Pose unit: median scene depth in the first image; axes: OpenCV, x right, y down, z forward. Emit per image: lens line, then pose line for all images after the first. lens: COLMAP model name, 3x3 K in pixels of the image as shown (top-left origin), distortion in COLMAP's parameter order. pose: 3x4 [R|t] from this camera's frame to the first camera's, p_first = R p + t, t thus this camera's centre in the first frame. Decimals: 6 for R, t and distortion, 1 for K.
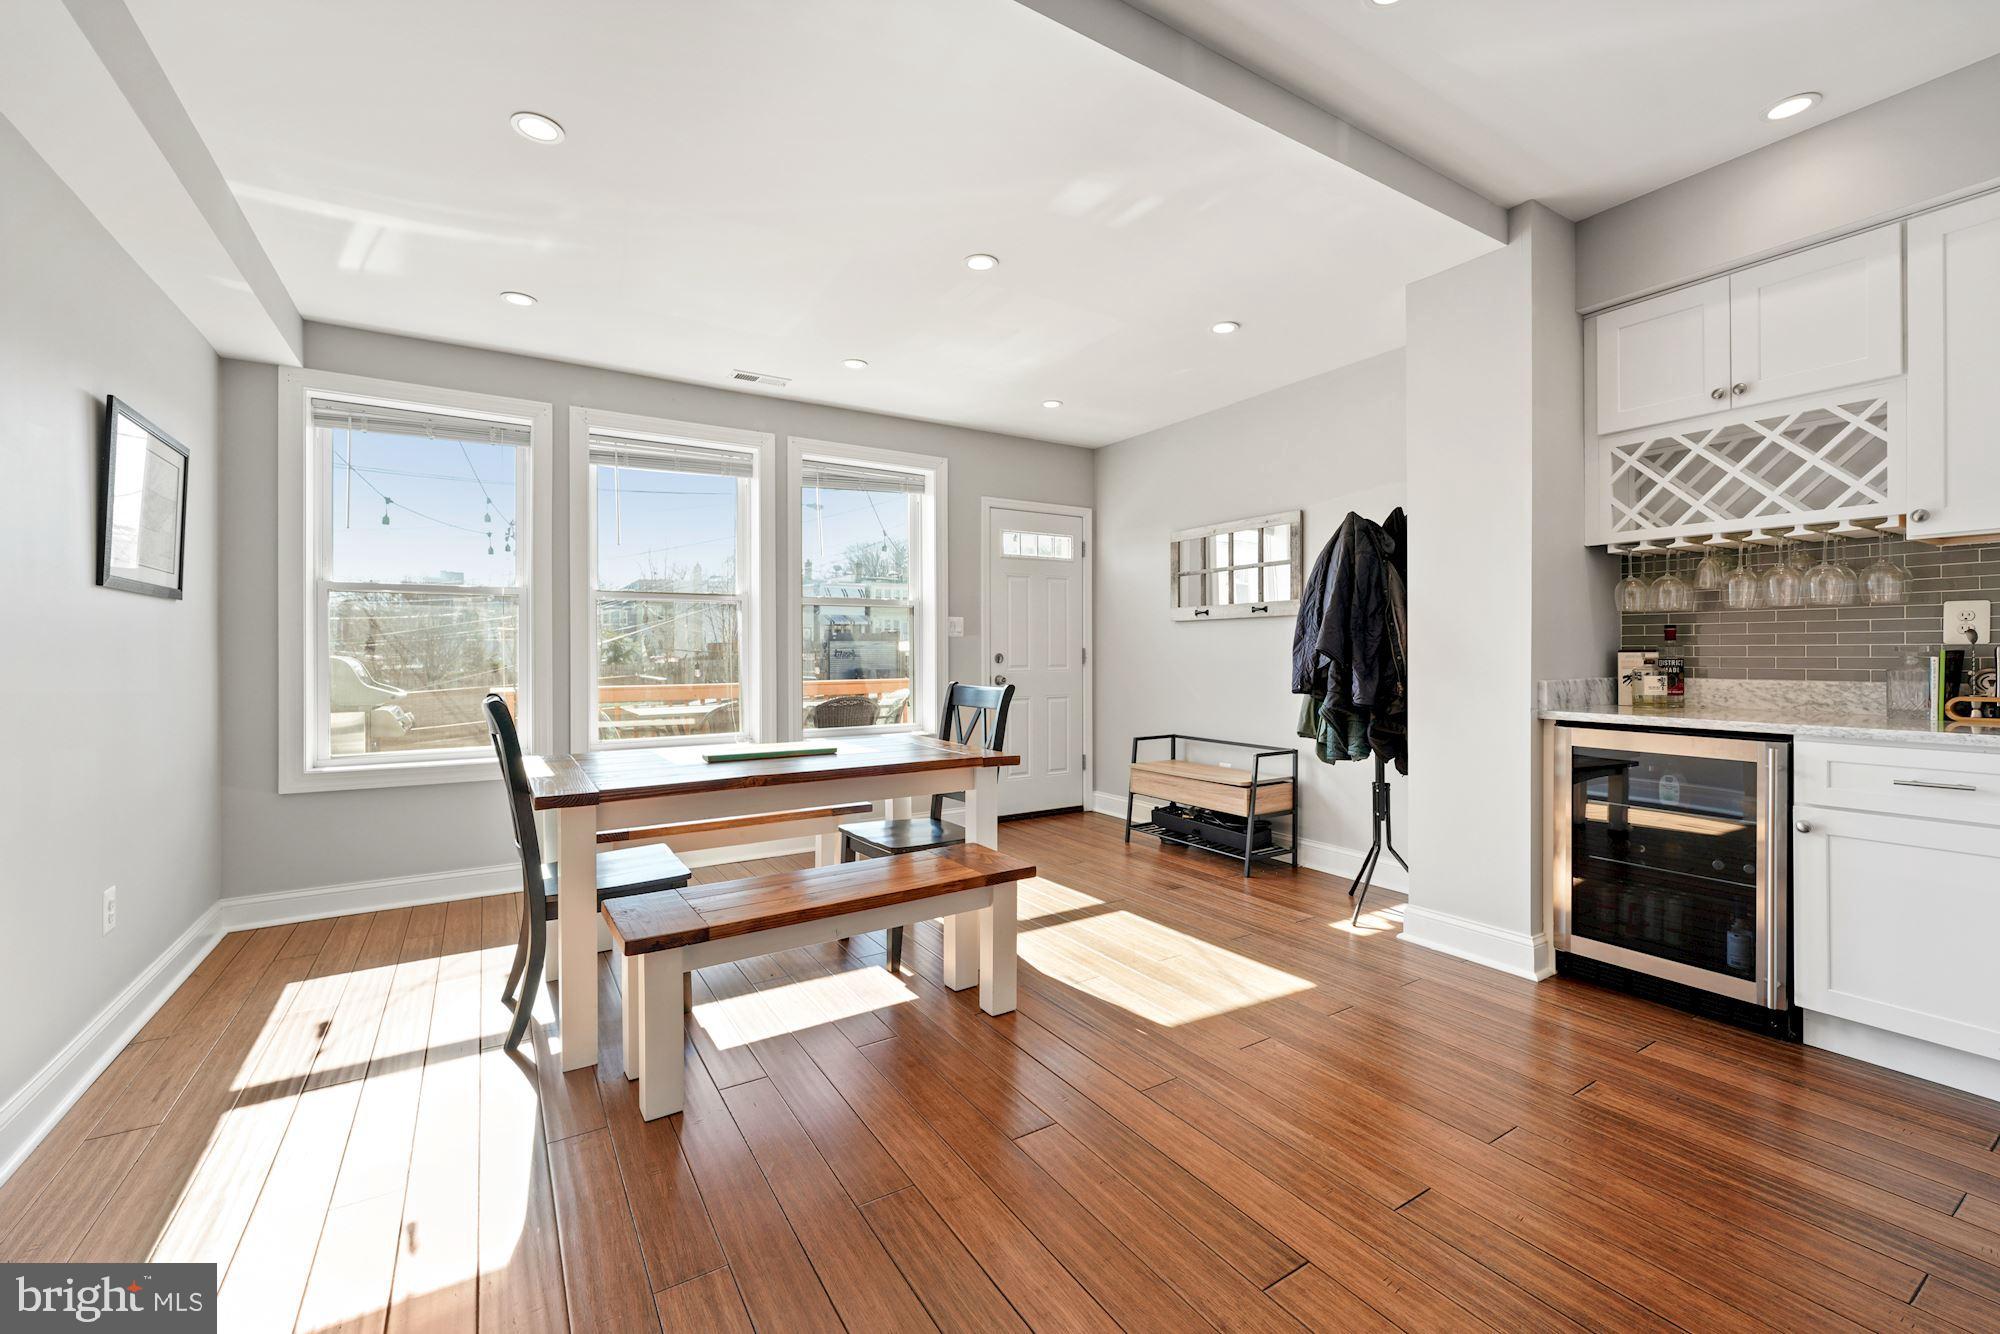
lens RADIAL K [[814.9, 0, 994.3], [0, 814.9, 667.4], [0, 0, 1]] dist [-0.000869, 0.000011]
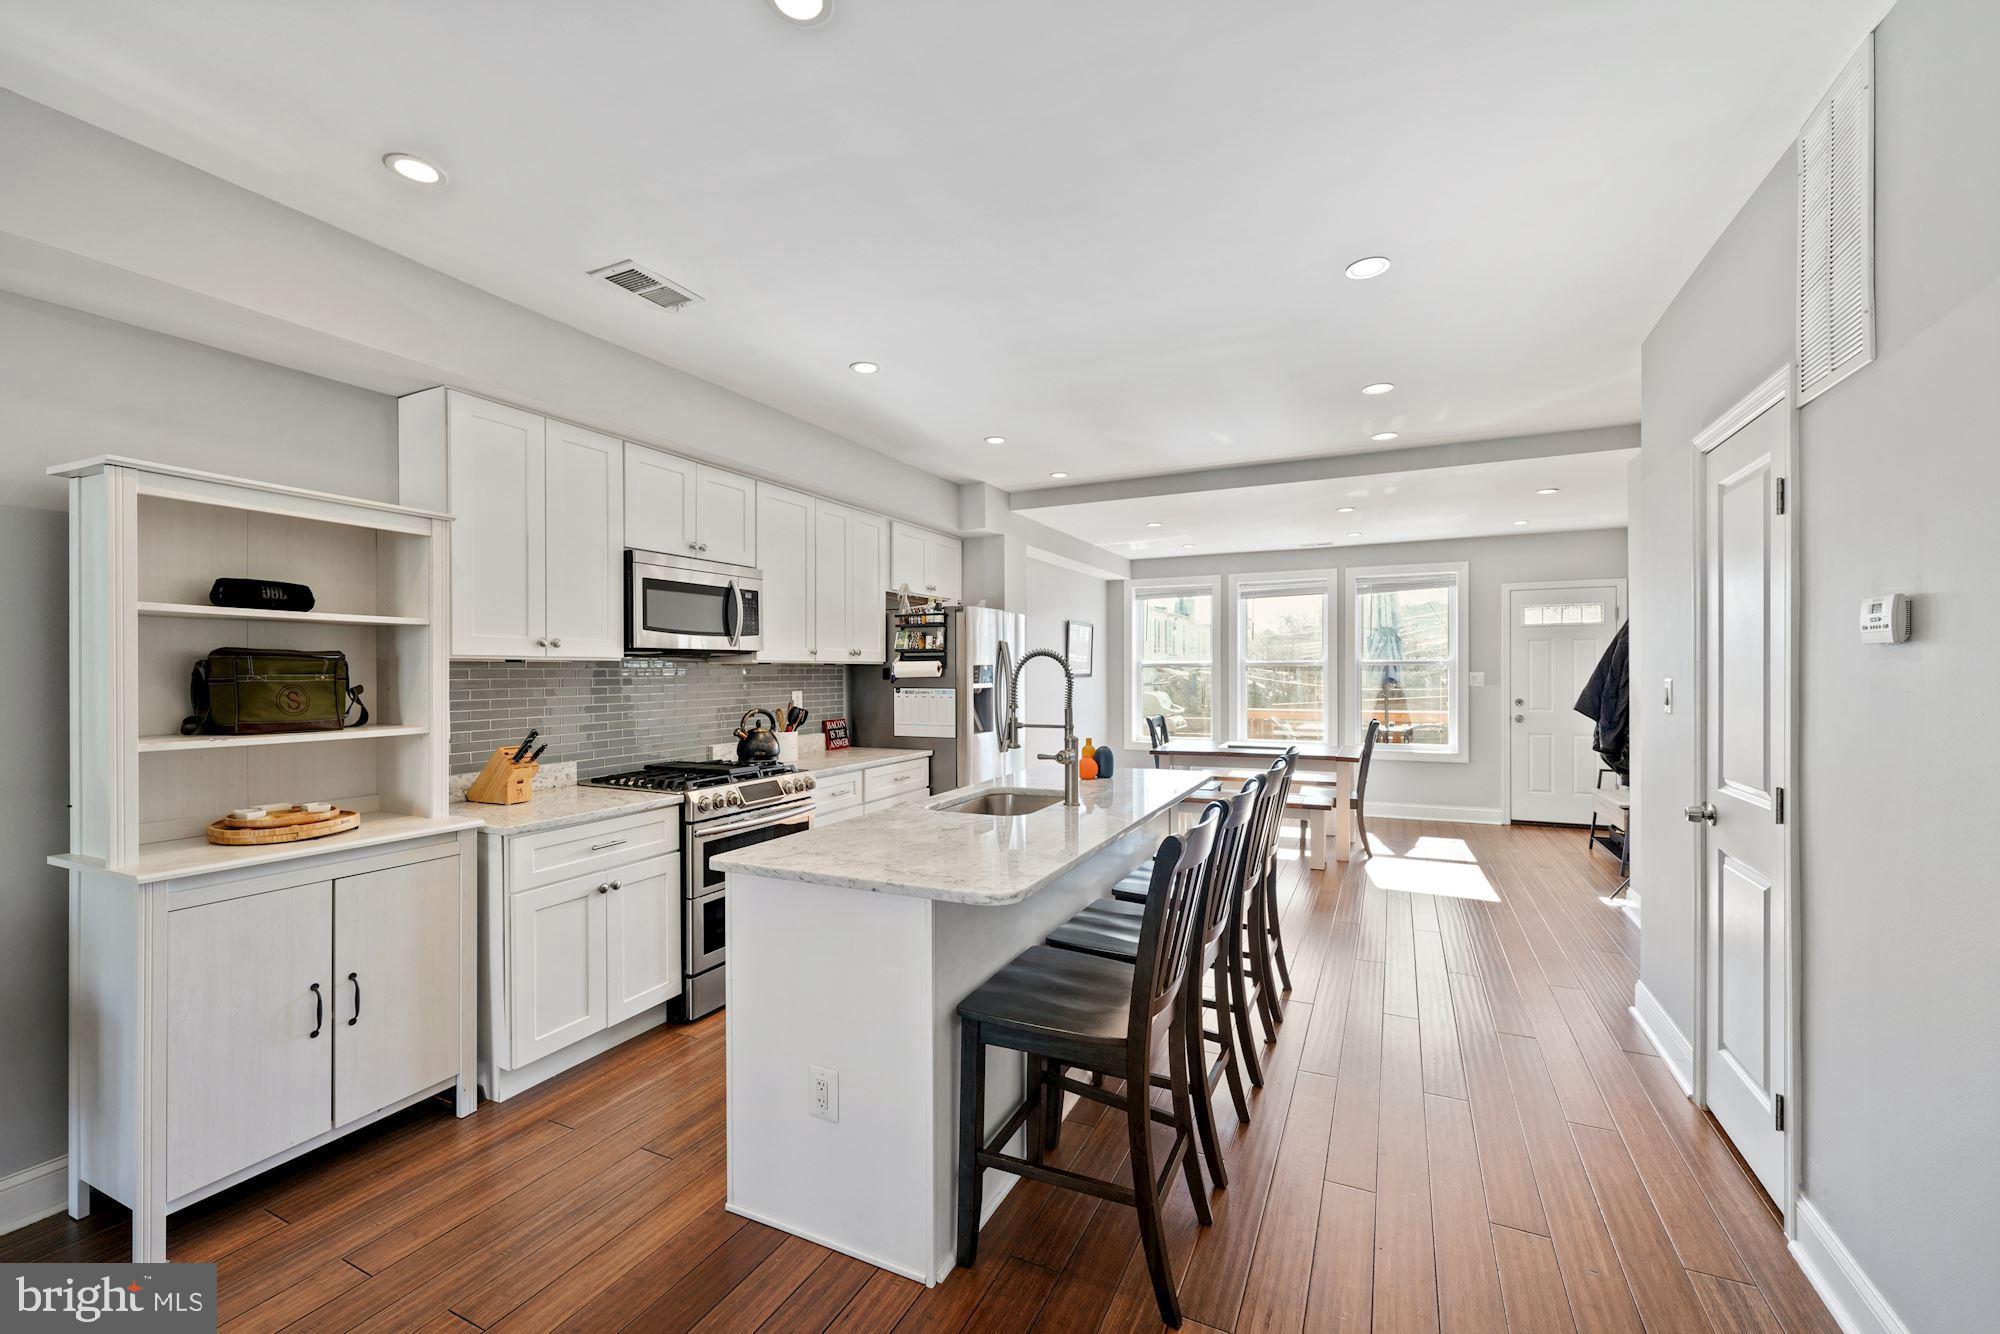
lens RADIAL K [[814.9, 0, 994.3], [0, 814.9, 667.4], [0, 0, 1]] dist [-0.000869, 0.000011]
pose [[0.534544, -0.006665, -0.845114, 1.202929], [-0.008814, 0.999871, -0.013461, -0.076594], [0.845094, 0.014645, 0.534416, -0.788758]]
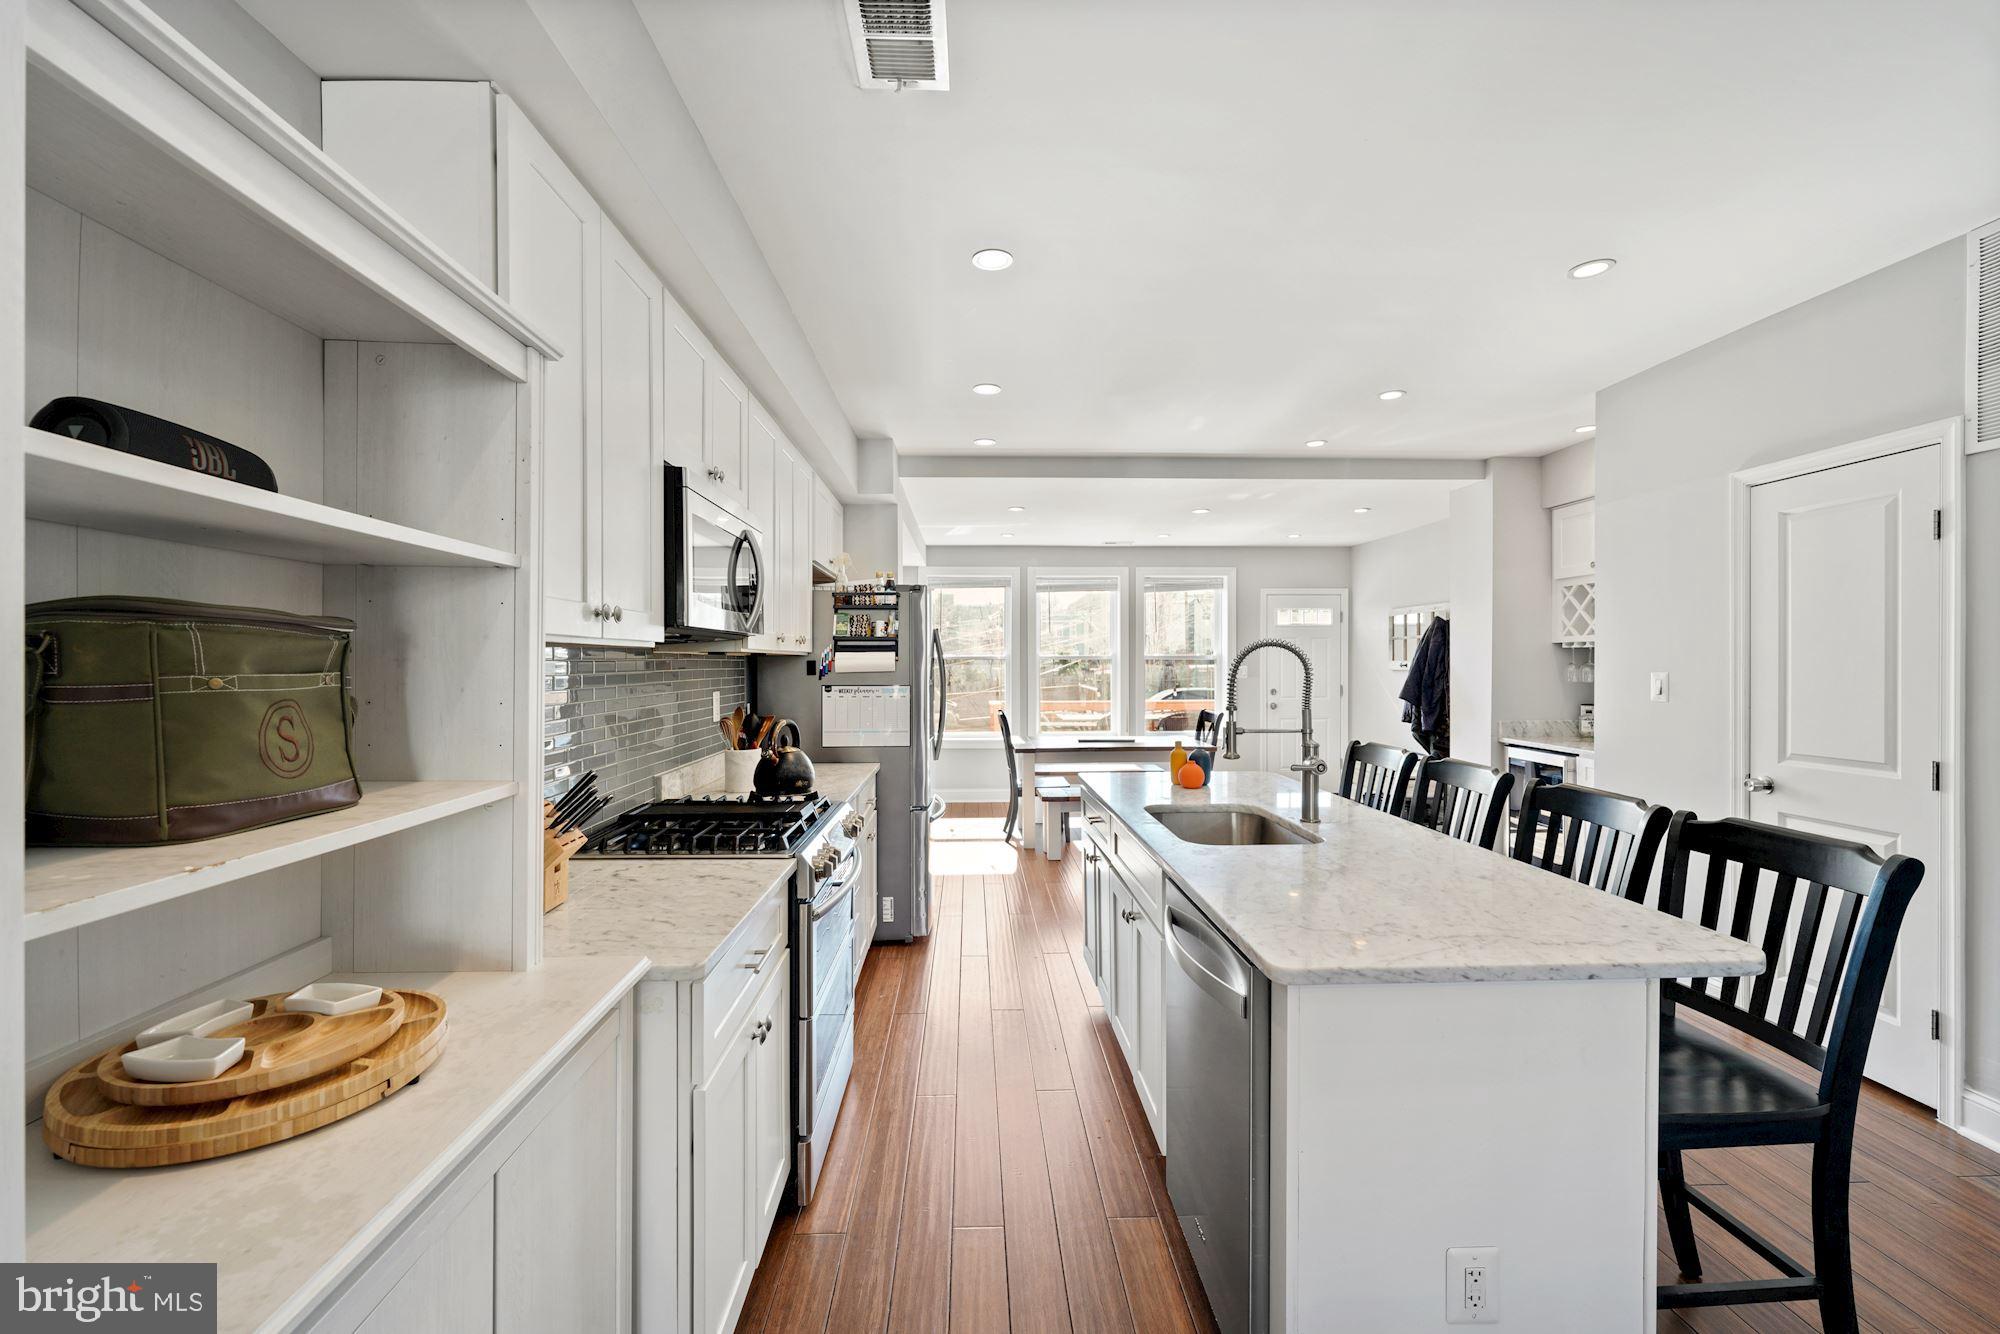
lens RADIAL K [[814.9, 0, 994.3], [0, 814.9, 667.4], [0, 0, 1]] dist [-0.000869, 0.000011]
pose [[0.867586, 0.001295, -0.497286, 0.560162], [-0.006026, 0.999951, -0.007910, -0.075689], [0.497251, 0.009859, 0.867551, -1.074941]]
